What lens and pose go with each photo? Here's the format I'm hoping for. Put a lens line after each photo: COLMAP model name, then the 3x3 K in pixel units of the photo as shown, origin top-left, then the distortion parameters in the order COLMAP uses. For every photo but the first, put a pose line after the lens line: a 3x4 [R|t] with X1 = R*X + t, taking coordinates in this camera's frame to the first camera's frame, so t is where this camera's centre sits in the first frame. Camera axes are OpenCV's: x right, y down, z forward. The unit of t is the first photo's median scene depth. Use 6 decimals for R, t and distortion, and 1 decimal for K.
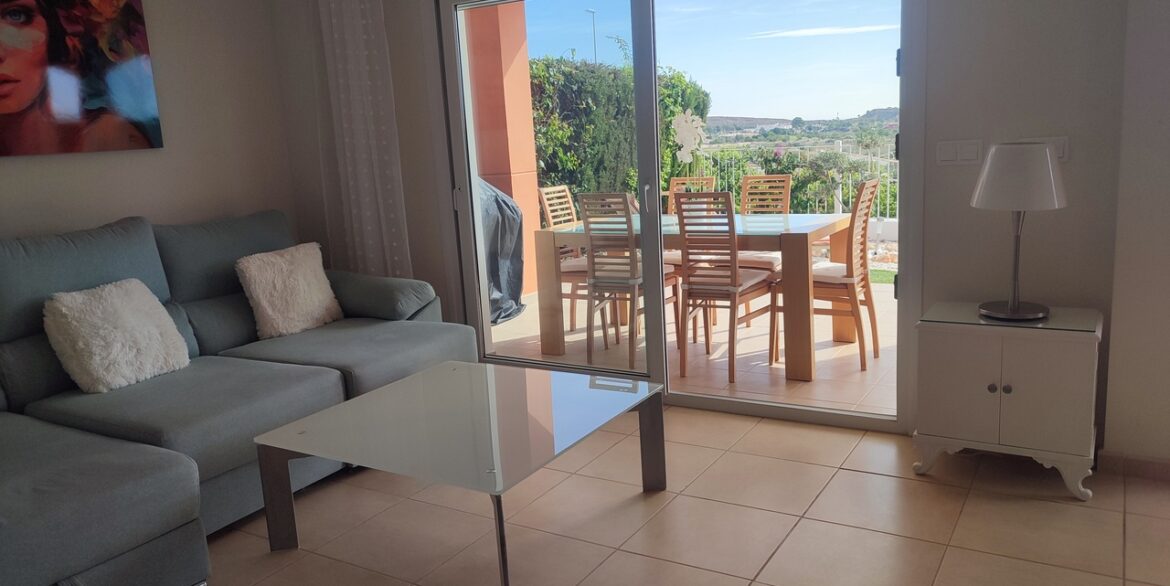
lens RADIAL K [[853.6, 0, 578.9], [0, 853.6, 304.0], [0, 0, 1]] dist [0.033074, -0.030675]
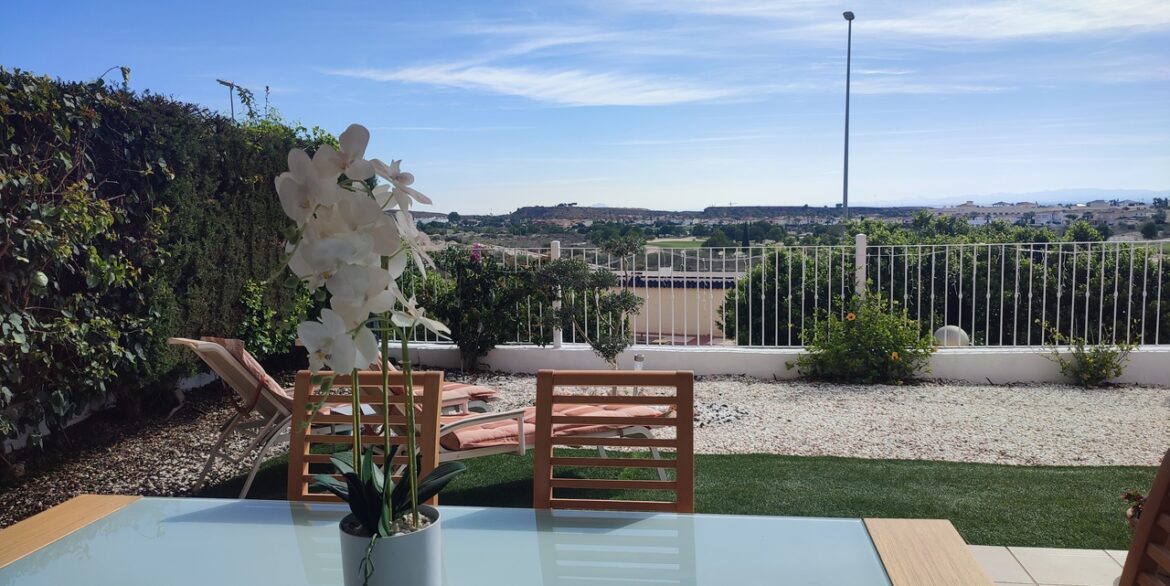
lens RADIAL K [[853.6, 0, 585.8], [0, 853.6, 293.5], [0, 0, 1]] dist [0.033074, -0.030675]
pose [[0.921598, -0.003554, 0.388130, 0.079501], [0.049155, 0.992976, -0.107625, -0.129527], [-0.385021, 0.118265, 0.915299, 0.635842]]
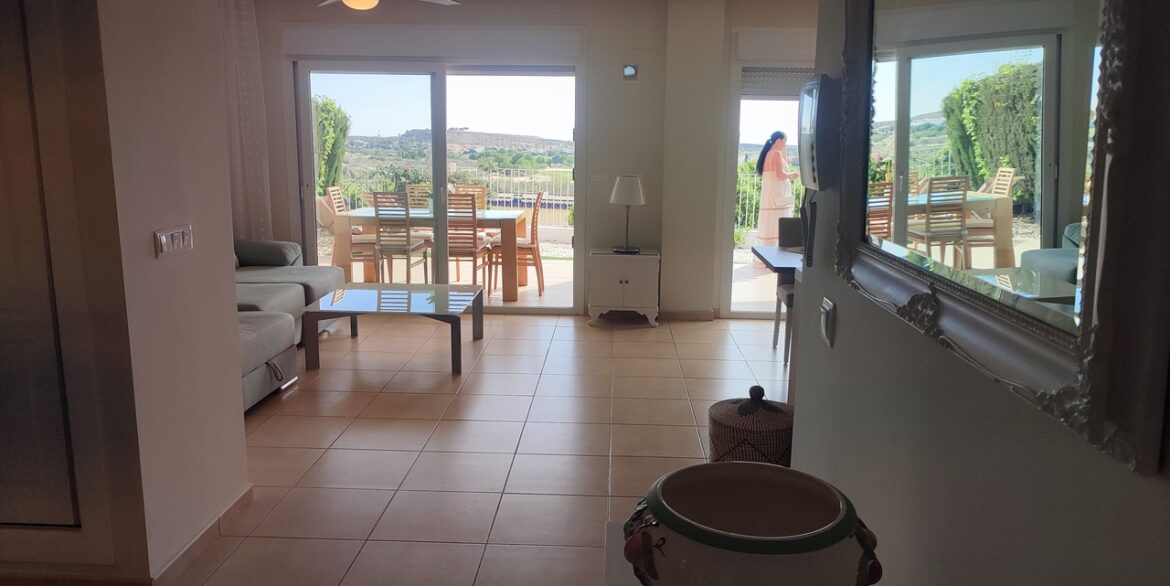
lens RADIAL K [[853.6, 0, 578.1], [0, 853.6, 314.9], [0, 0, 1]] dist [0.033074, -0.030675]
pose [[0.869316, -0.030526, 0.493314, -0.366403], [0.032771, 0.999454, 0.004098, 0.084226], [-0.493170, 0.012604, 0.869842, -0.455944]]
